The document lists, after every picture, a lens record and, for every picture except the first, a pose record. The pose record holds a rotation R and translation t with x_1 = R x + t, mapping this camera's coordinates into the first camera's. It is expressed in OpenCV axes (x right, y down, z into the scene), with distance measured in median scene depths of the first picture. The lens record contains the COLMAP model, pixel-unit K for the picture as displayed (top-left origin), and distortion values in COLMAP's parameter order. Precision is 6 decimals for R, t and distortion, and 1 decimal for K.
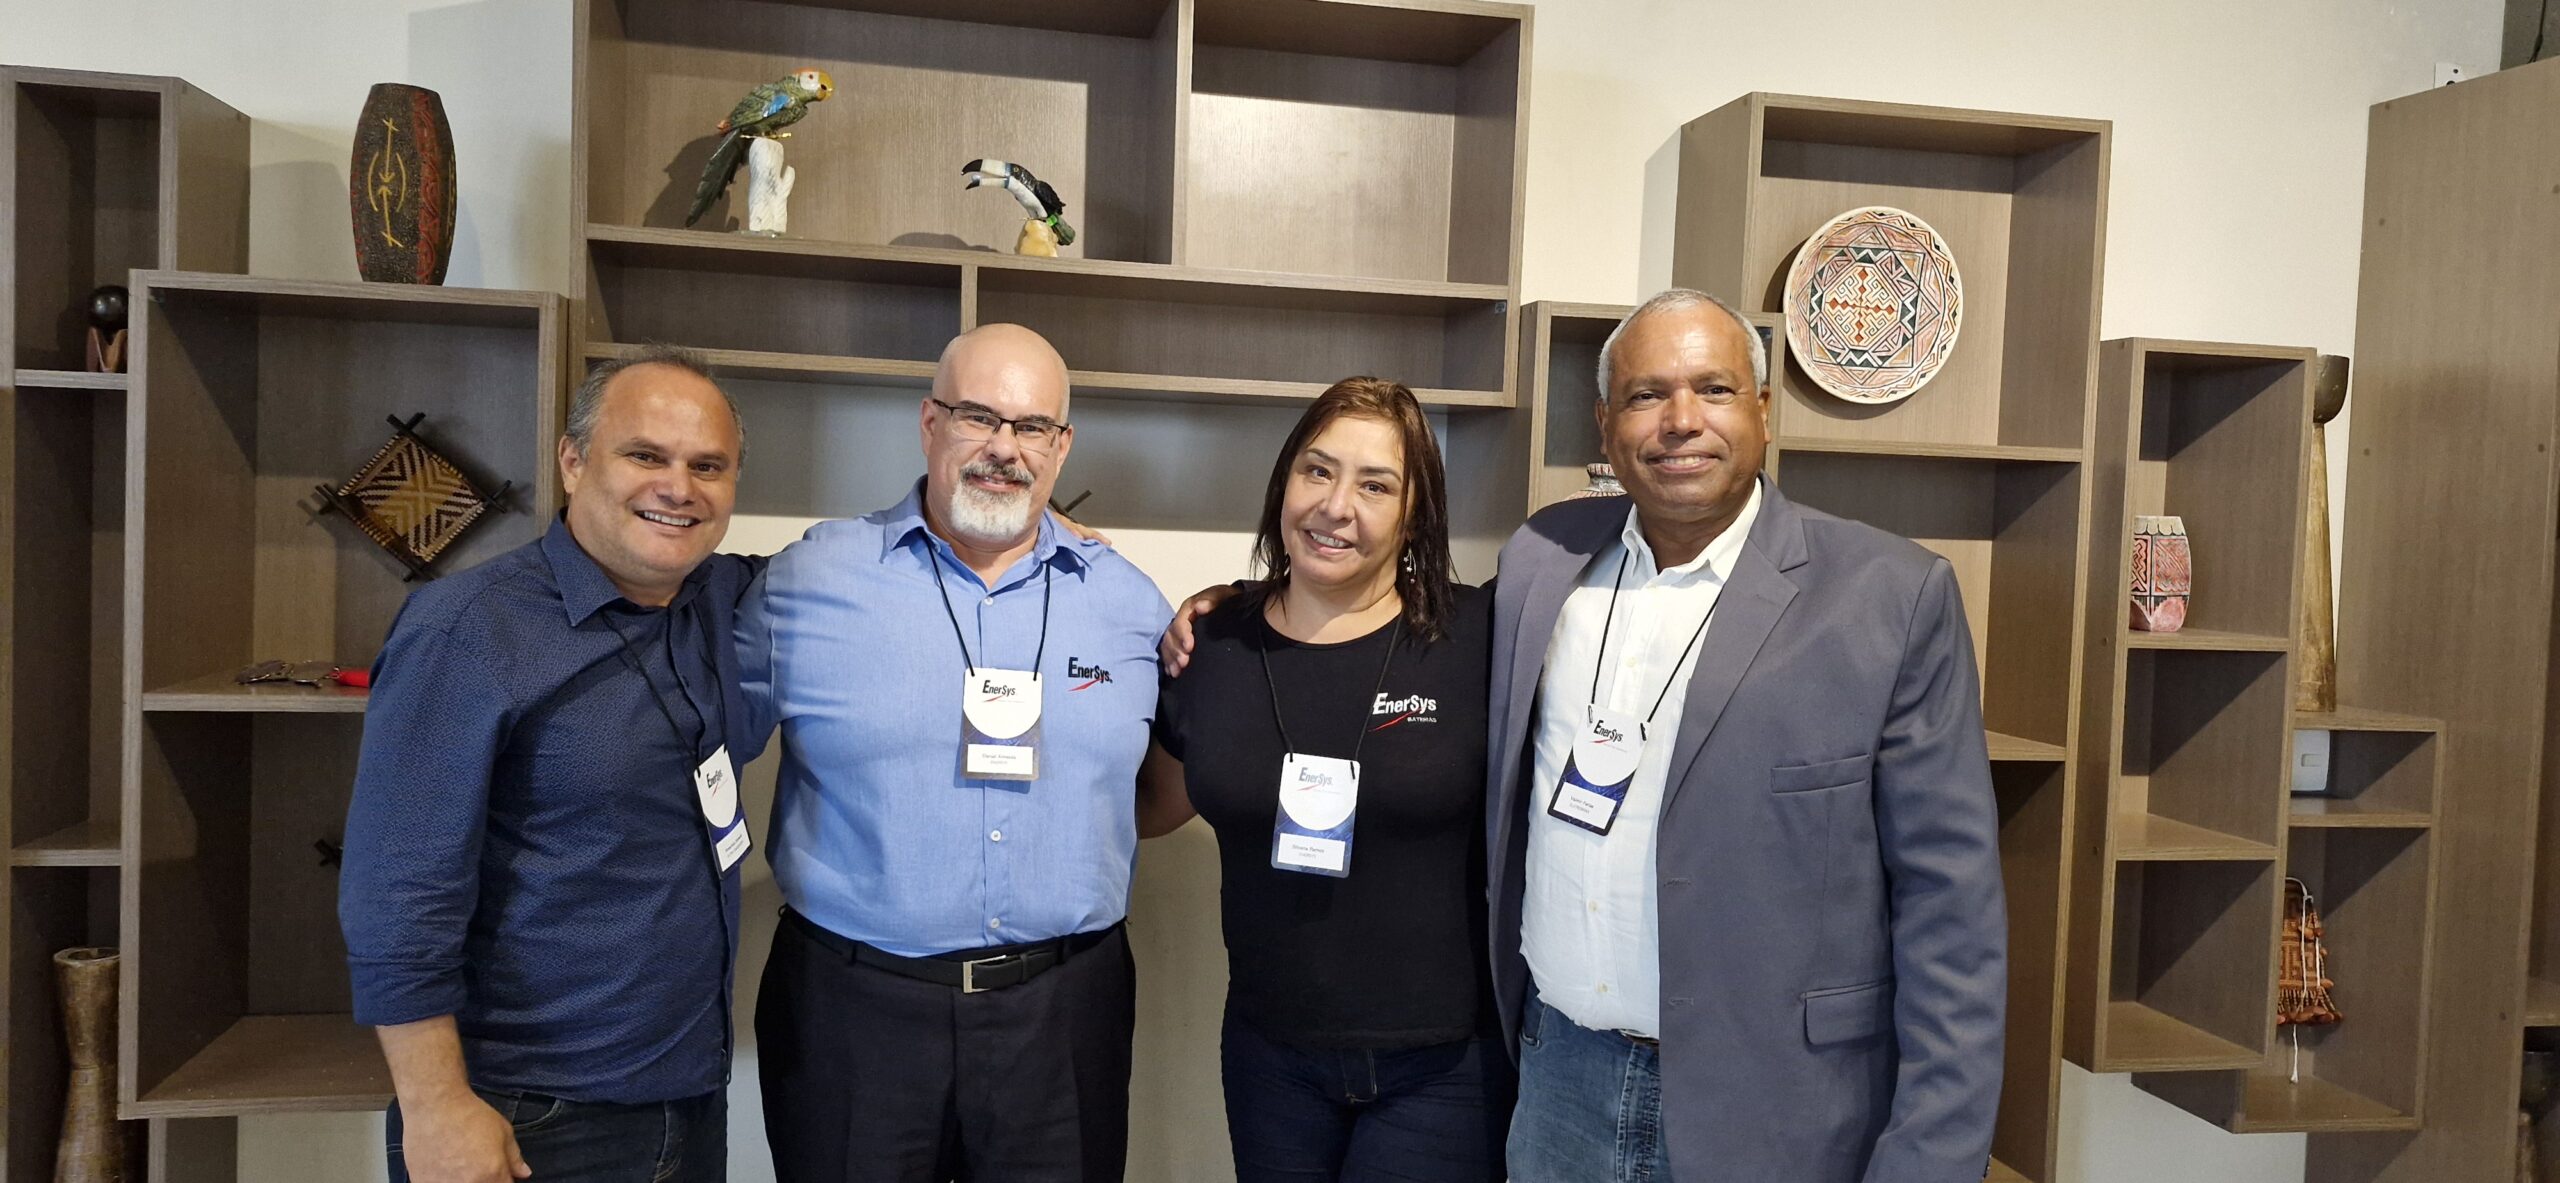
lens RADIAL K [[1682.7, 0, 1280.0], [0, 1682.7, 591.5], [0, 0, 1]] dist [0.049057, 0.001102]
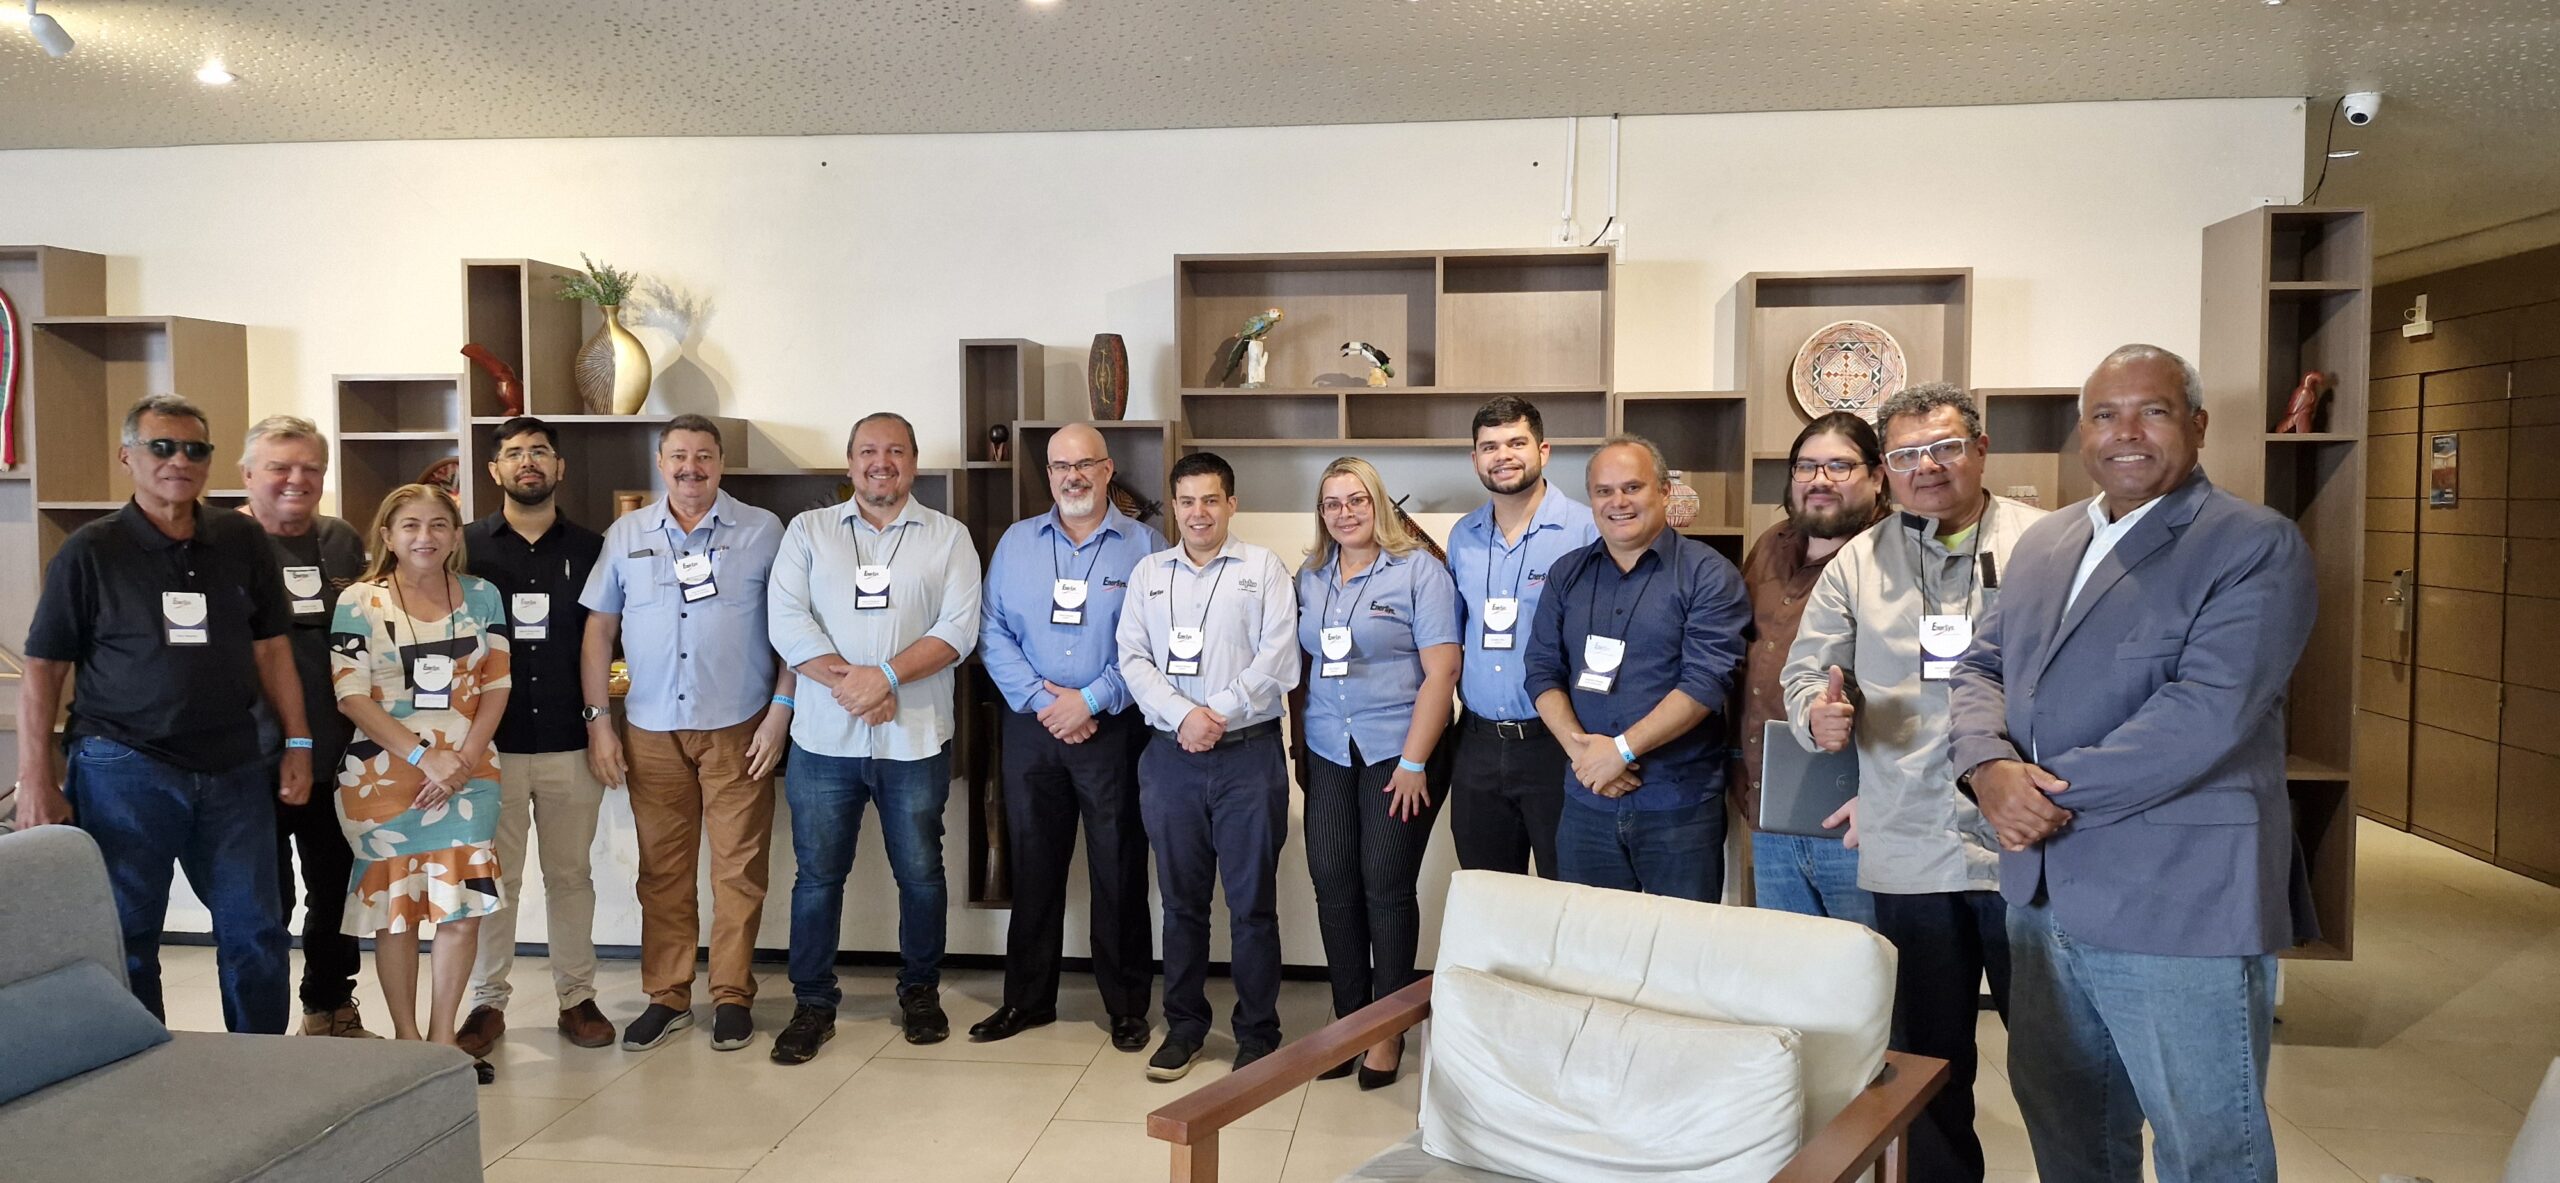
lens RADIAL K [[1682.7, 0, 1280.0], [0, 1682.7, 591.5], [0, 0, 1]] dist [0.049057, 0.001102]
pose [[0.949206, -0.022228, -0.313870, 0.399979], [0.016441, 0.999643, -0.021074, 0.103647], [0.314226, 0.014843, 0.949232, -1.044196]]
